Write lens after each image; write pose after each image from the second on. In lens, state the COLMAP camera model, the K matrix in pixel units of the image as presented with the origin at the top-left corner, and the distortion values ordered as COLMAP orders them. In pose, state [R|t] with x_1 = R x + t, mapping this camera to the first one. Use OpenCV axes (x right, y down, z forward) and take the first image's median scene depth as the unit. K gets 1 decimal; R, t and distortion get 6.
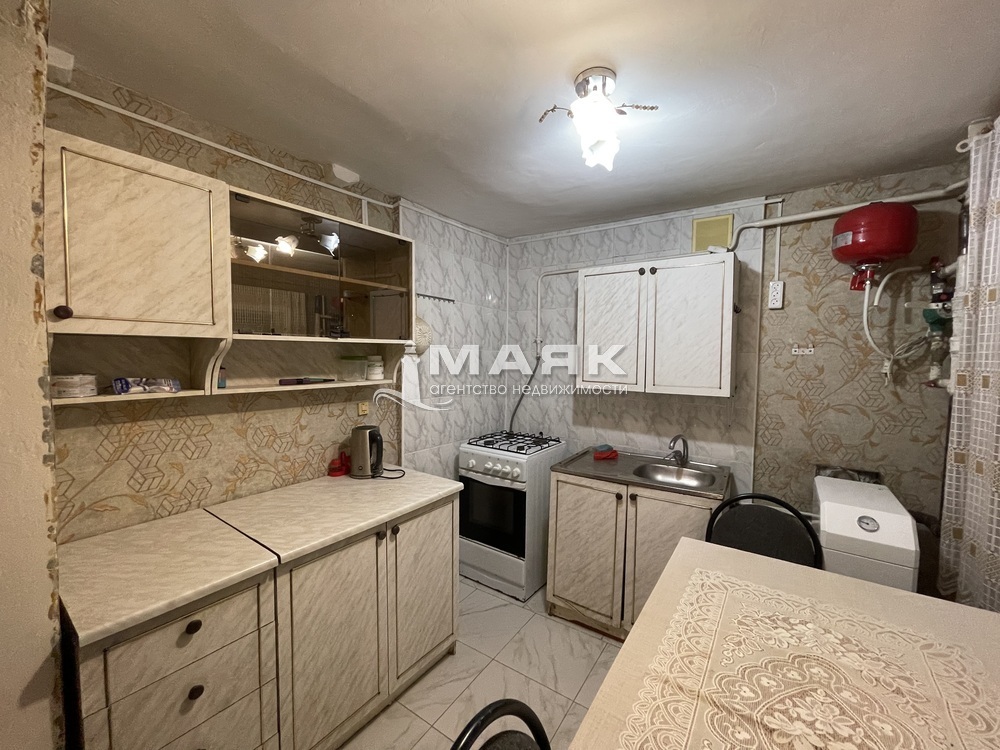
lens RADIAL K [[404.4, 0, 501.9], [0, 404.4, 374.1], [0, 0, 1]] dist [-0.004197, 0.001051]
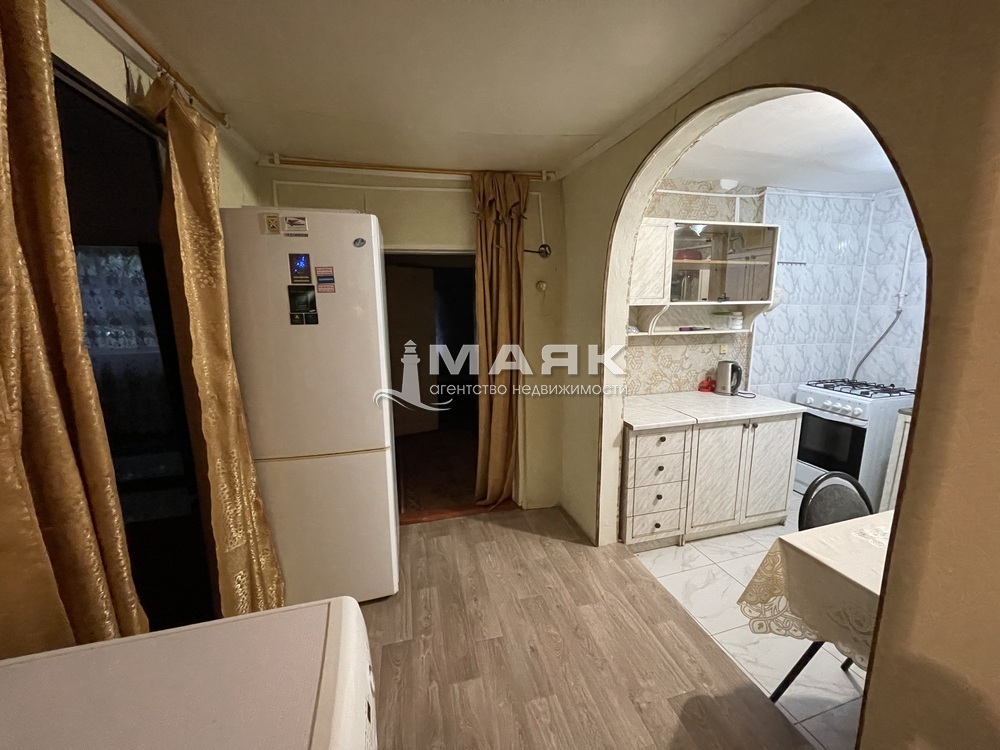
lens RADIAL K [[404.4, 0, 501.0], [0, 404.4, 374.4], [0, 0, 1]] dist [-0.004197, 0.001051]
pose [[0.772247, 0.095660, -0.628079, -0.047645], [-0.015399, 0.991127, 0.132021, -0.003710], [0.635136, -0.092281, 0.766868, -0.666223]]
